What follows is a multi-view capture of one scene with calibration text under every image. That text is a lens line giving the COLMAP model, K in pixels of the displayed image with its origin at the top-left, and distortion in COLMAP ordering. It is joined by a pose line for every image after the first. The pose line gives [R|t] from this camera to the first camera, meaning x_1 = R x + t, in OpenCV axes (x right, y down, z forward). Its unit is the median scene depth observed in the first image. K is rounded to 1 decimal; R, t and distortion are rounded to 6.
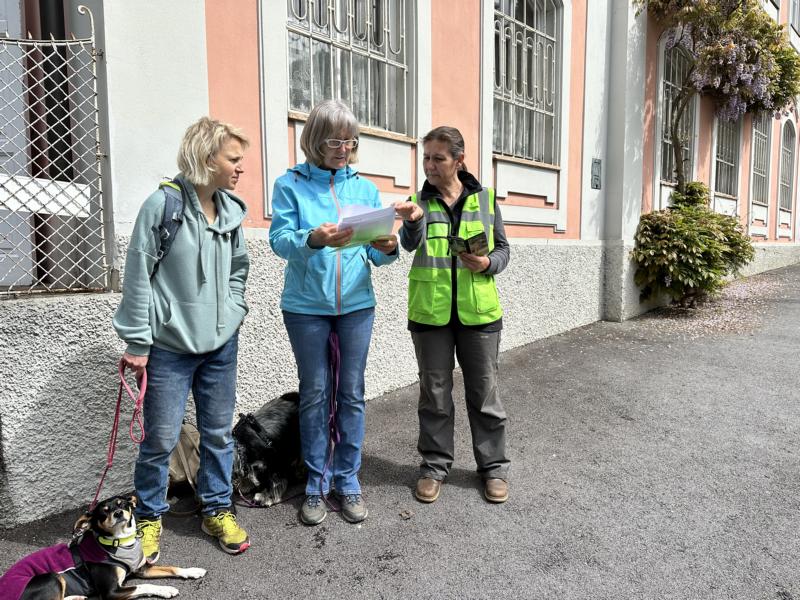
lens RADIAL K [[569.1, 0, 400.0], [0, 569.1, 300.0], [0, 0, 1]] dist [-0.005080, -0.005557]
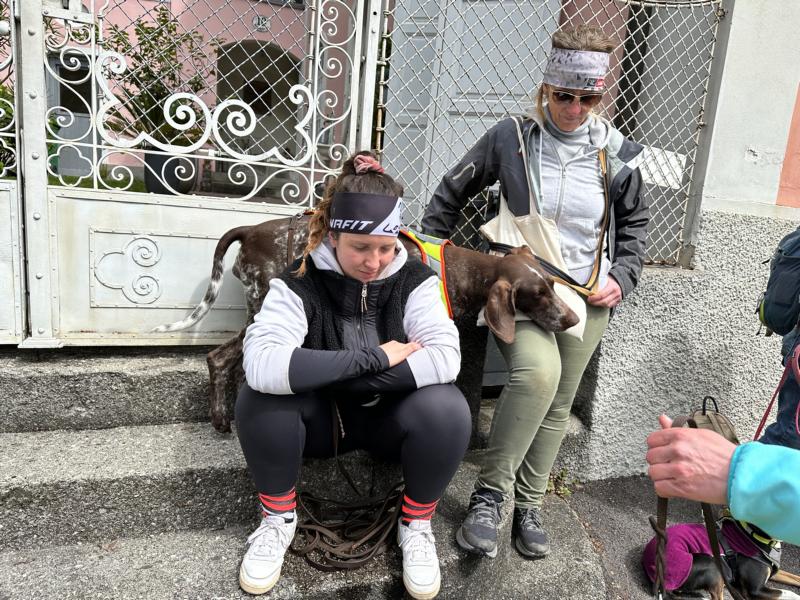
lens RADIAL K [[569.1, 0, 400.0], [0, 569.1, 300.0], [0, 0, 1]] dist [-0.005080, -0.005557]
pose [[0.909531, 0.156953, -0.384863, -0.604467], [-0.128330, 0.986764, 0.099141, 0.006246], [0.395329, -0.040782, 0.917634, -0.087479]]
